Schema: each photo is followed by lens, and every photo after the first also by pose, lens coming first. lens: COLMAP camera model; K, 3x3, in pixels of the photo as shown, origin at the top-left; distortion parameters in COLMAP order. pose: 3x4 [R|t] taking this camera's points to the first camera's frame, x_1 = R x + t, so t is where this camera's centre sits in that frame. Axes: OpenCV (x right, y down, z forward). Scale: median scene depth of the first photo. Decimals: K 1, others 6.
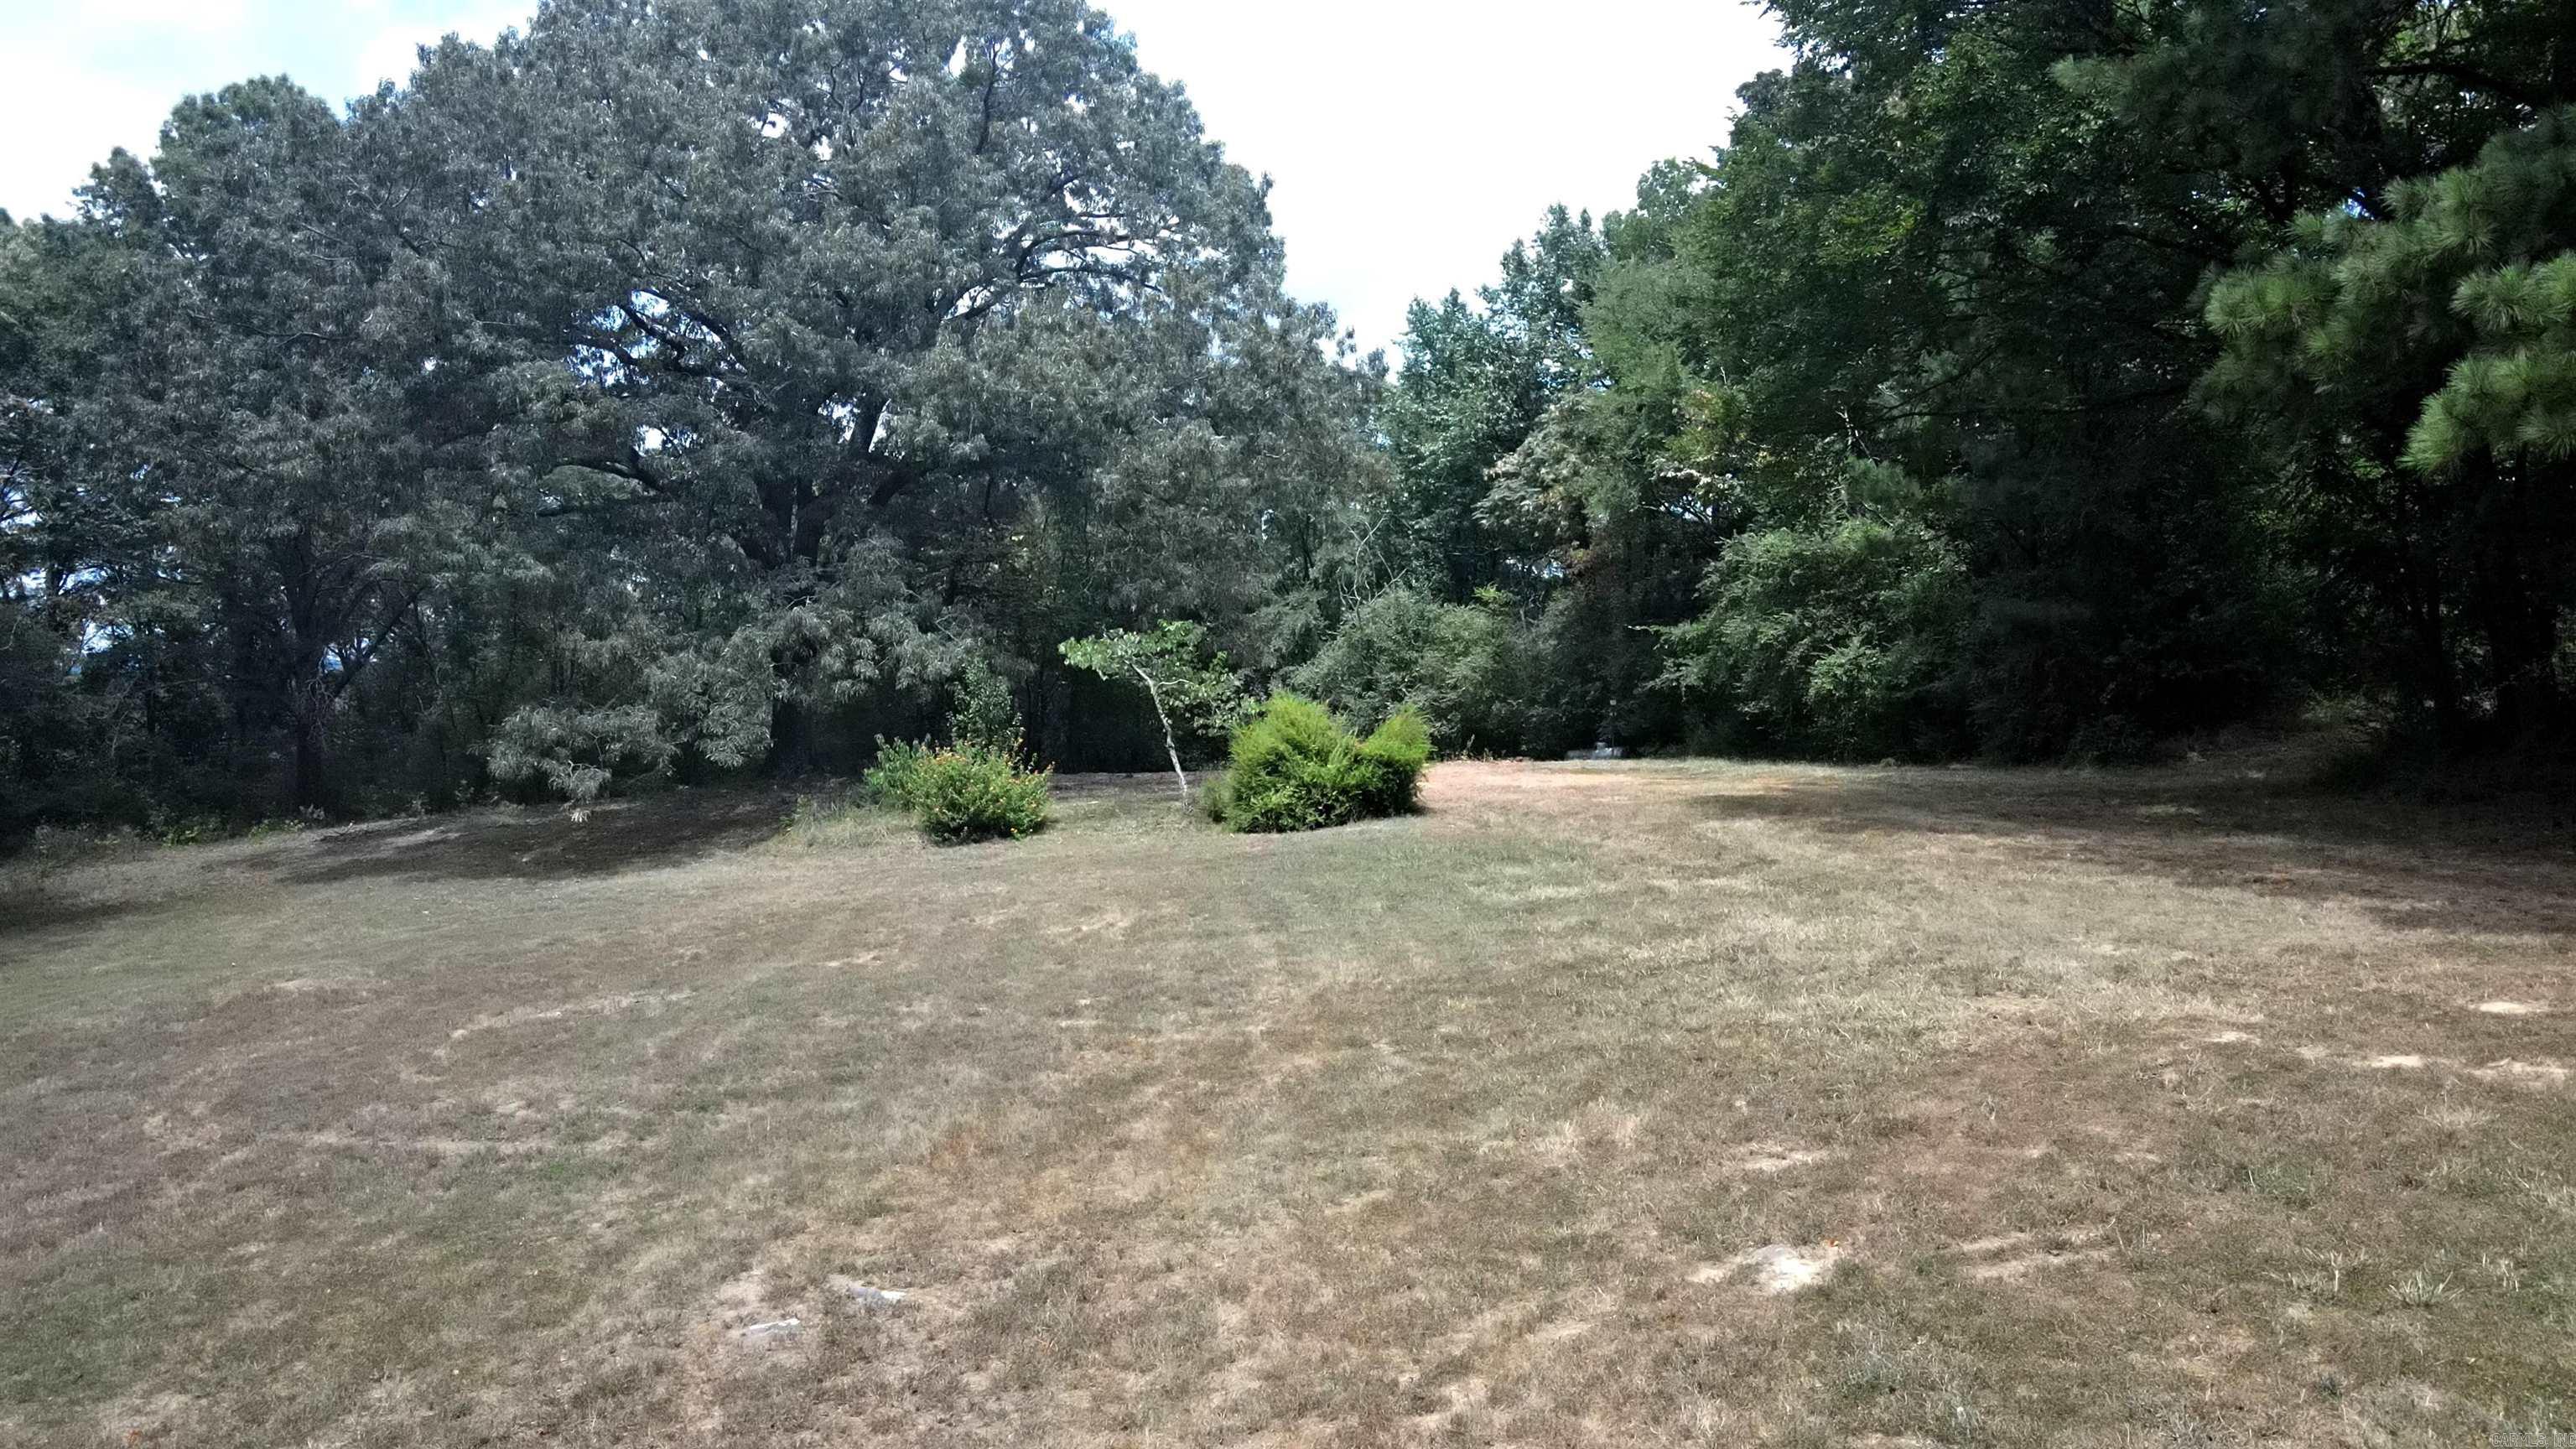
lens RADIAL K [[1830.3, 0, 1275.7], [0, 1830.3, 721.6], [0, 0, 1]] dist [-0.040844, 0.120542]
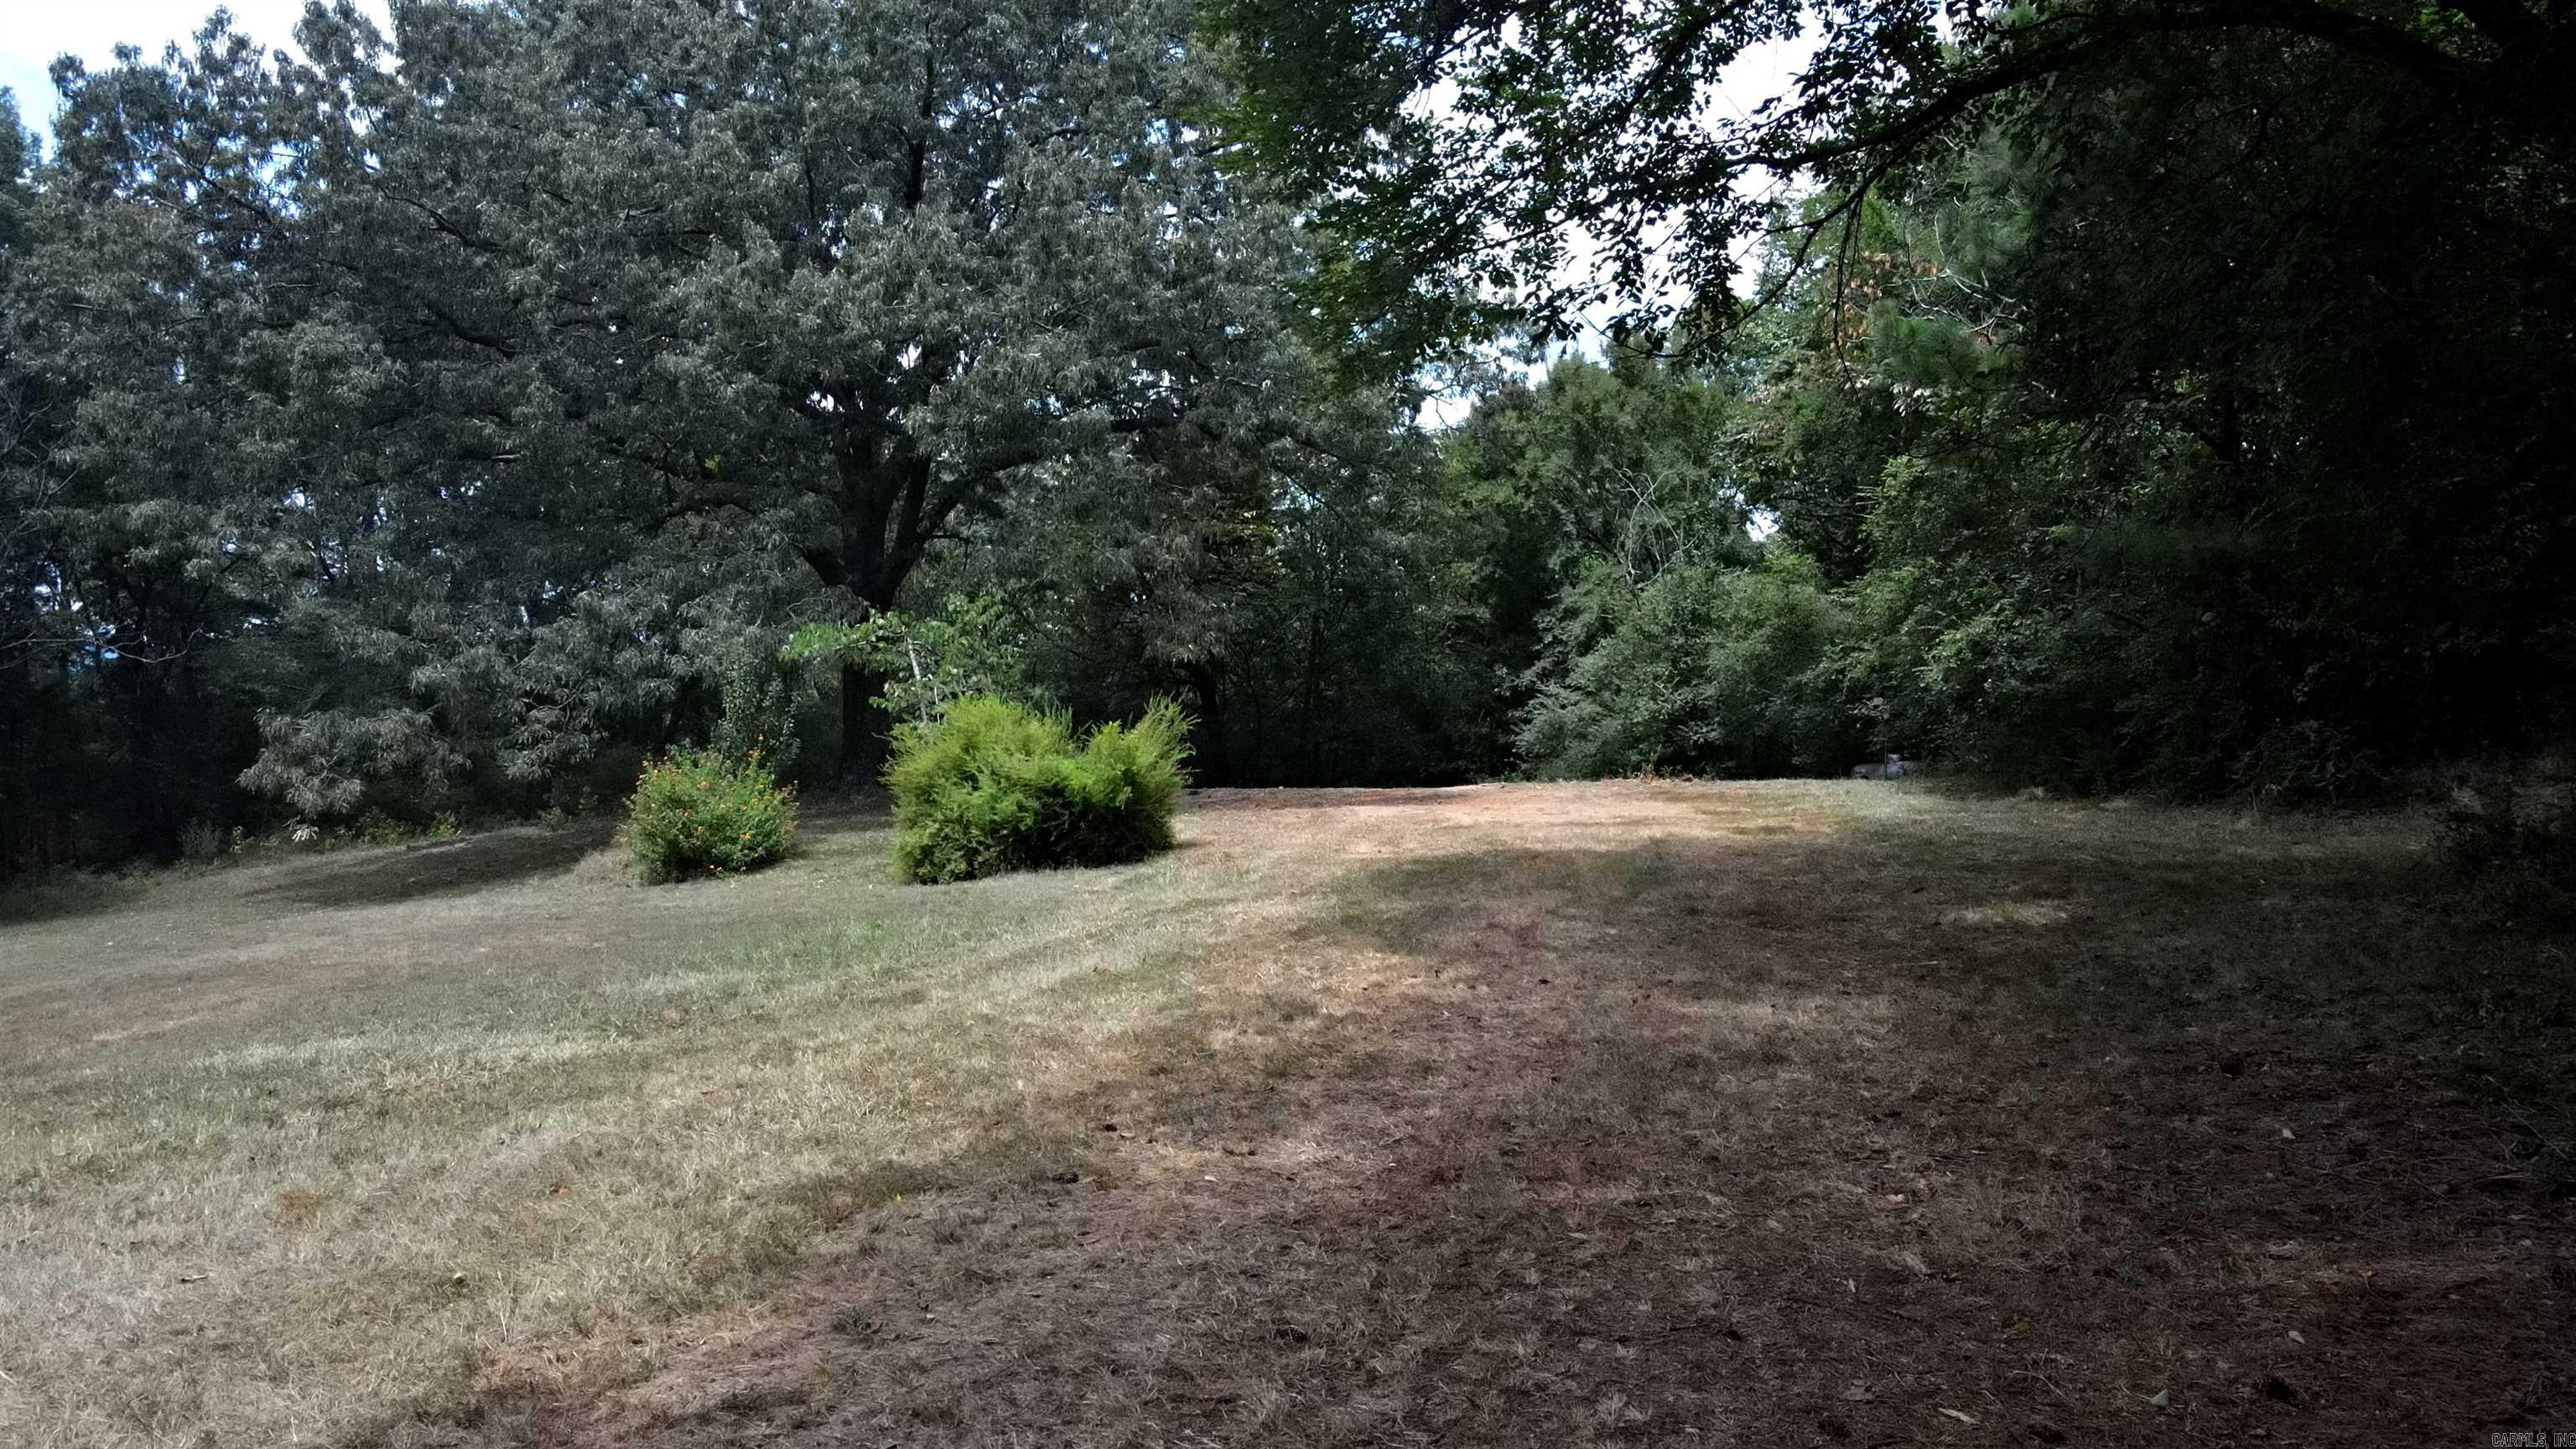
lens RADIAL K [[1880.4, 0, 1288.0], [0, 1880.4, 724.5], [0, 0, 1]] dist [0.008565, 0.010290]
pose [[0.919988, 0.002286, -0.391941, 0.397042], [-0.001711, 0.999997, 0.001817, -0.003988], [0.391944, -0.001002, 0.919989, 0.348341]]
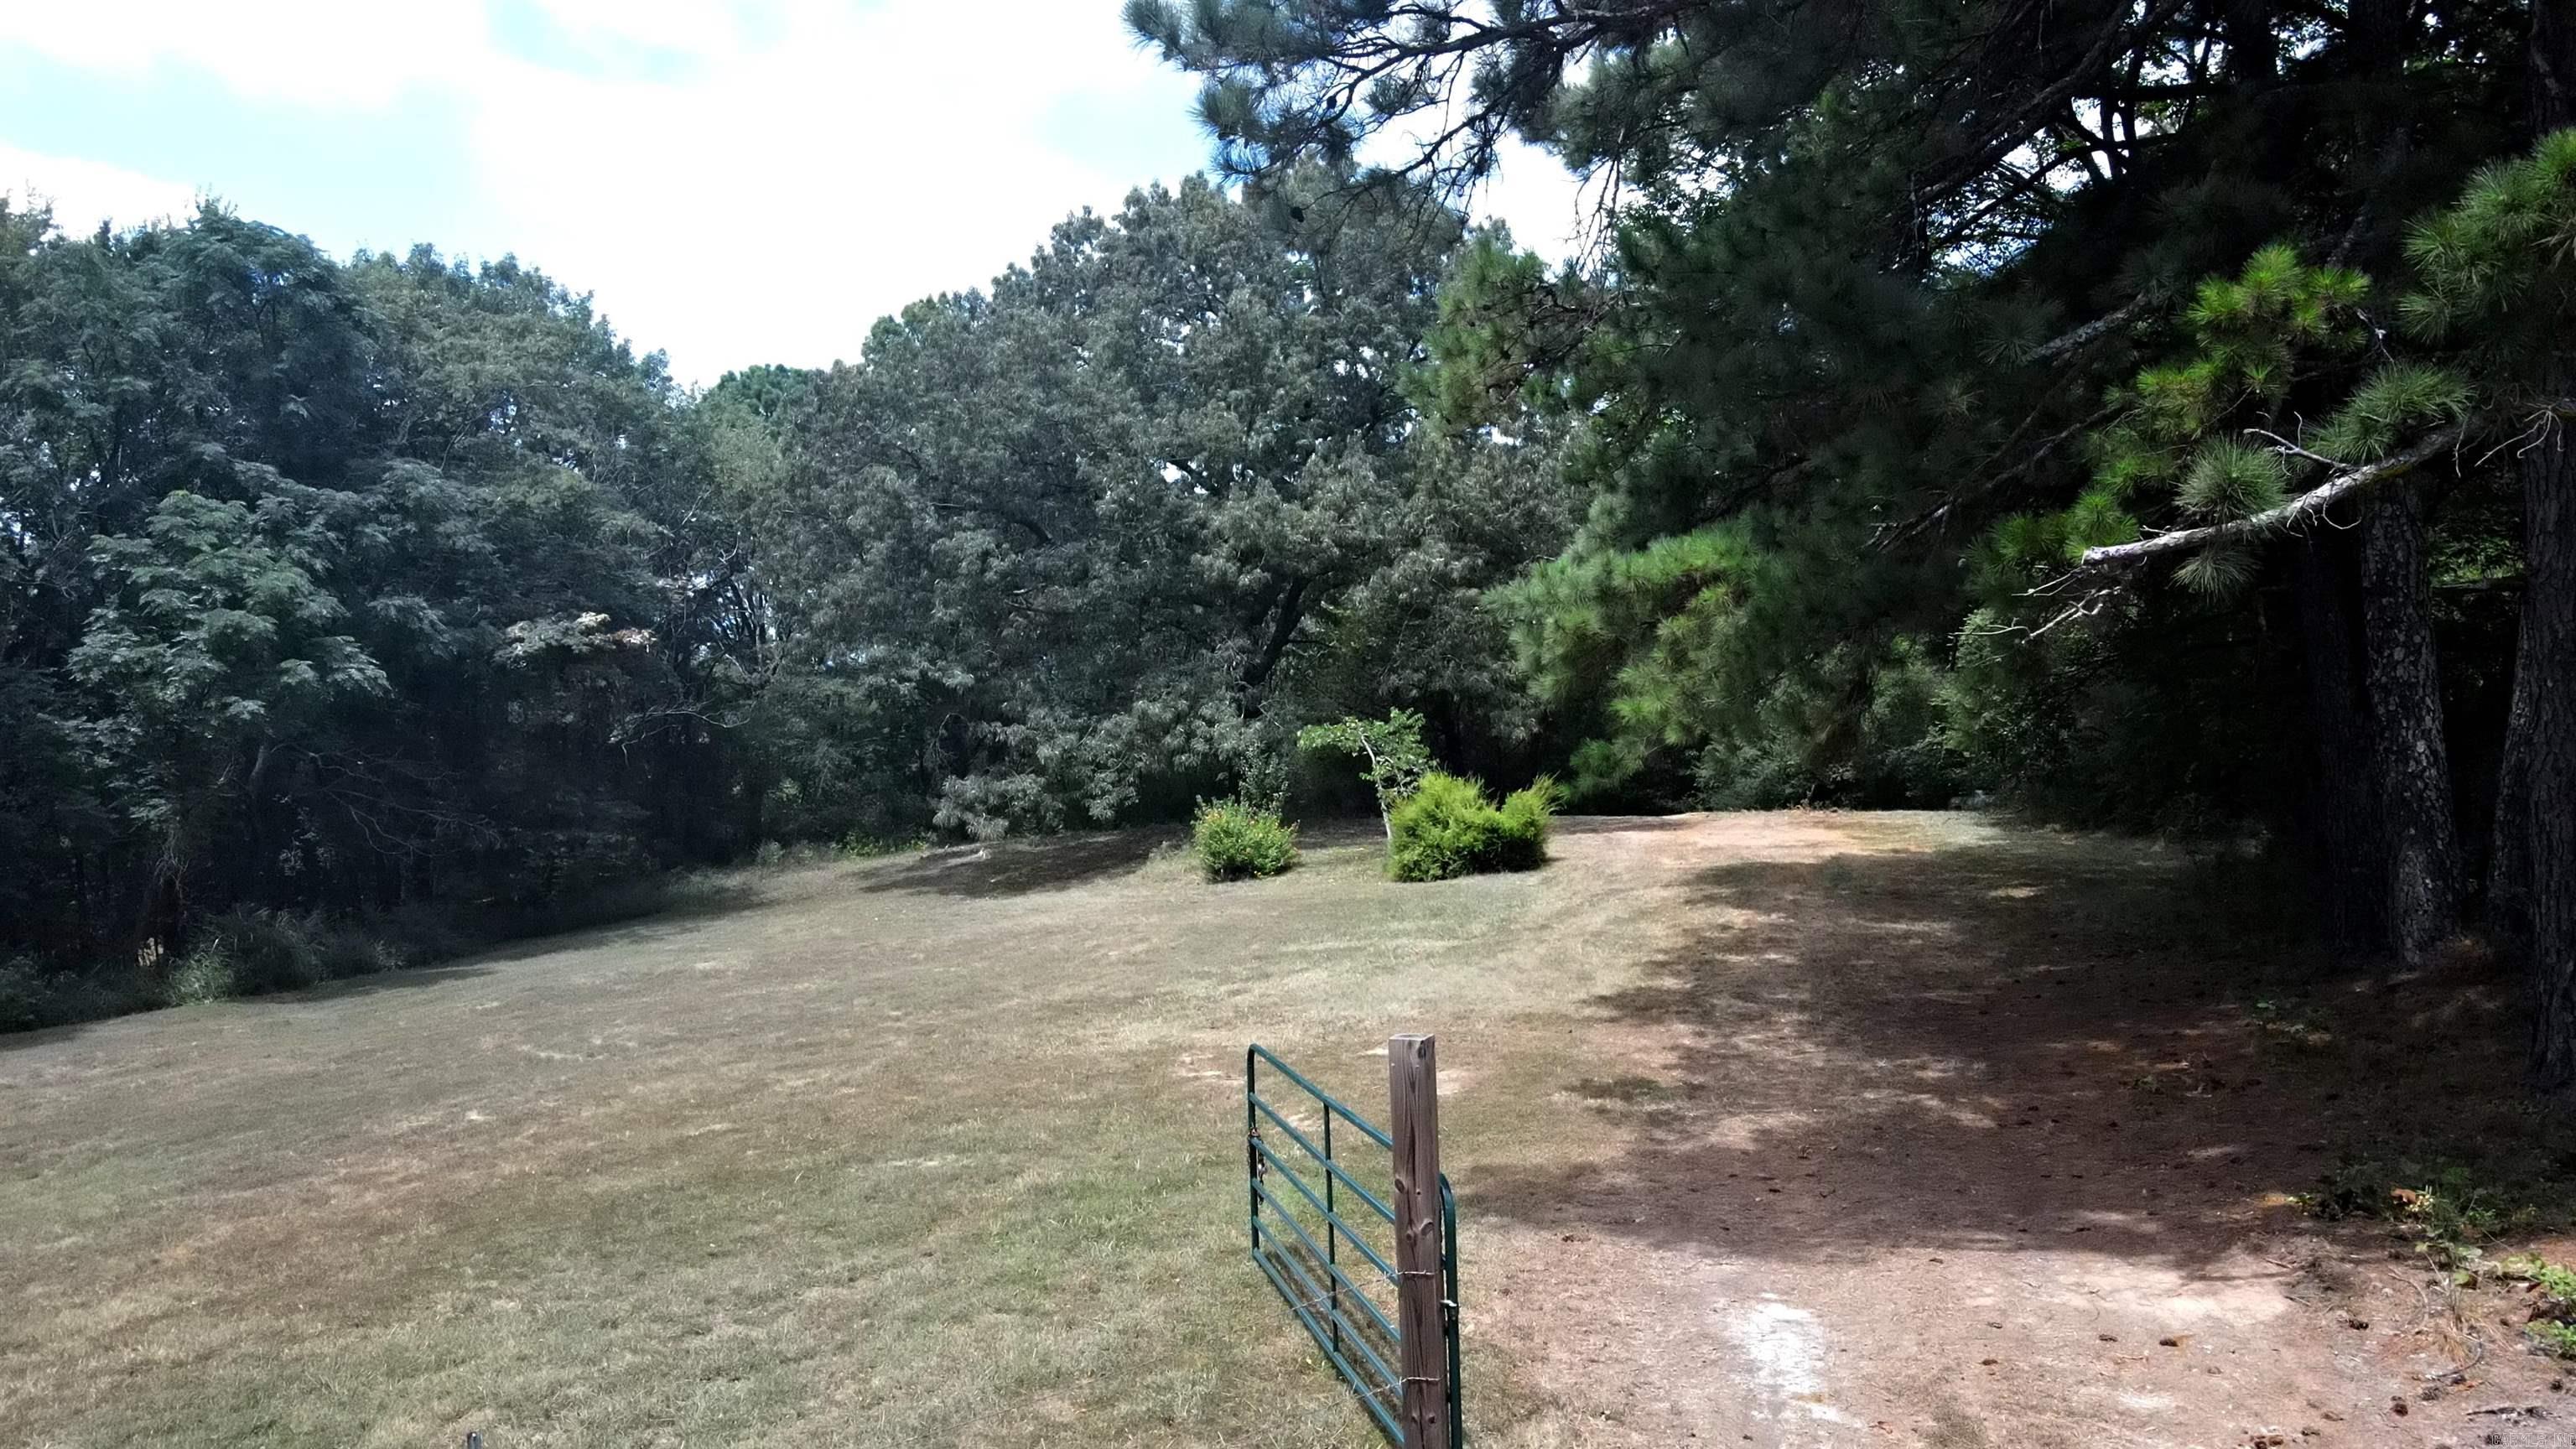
lens RADIAL K [[1880.4, 0, 1288.0], [0, 1880.4, 724.5], [0, 0, 1]] dist [0.008565, 0.010290]
pose [[0.898353, -0.003695, -0.439260, 0.470508], [0.004531, 0.999989, 0.000853, -0.048444], [0.439252, -0.002757, 0.898360, -0.211161]]
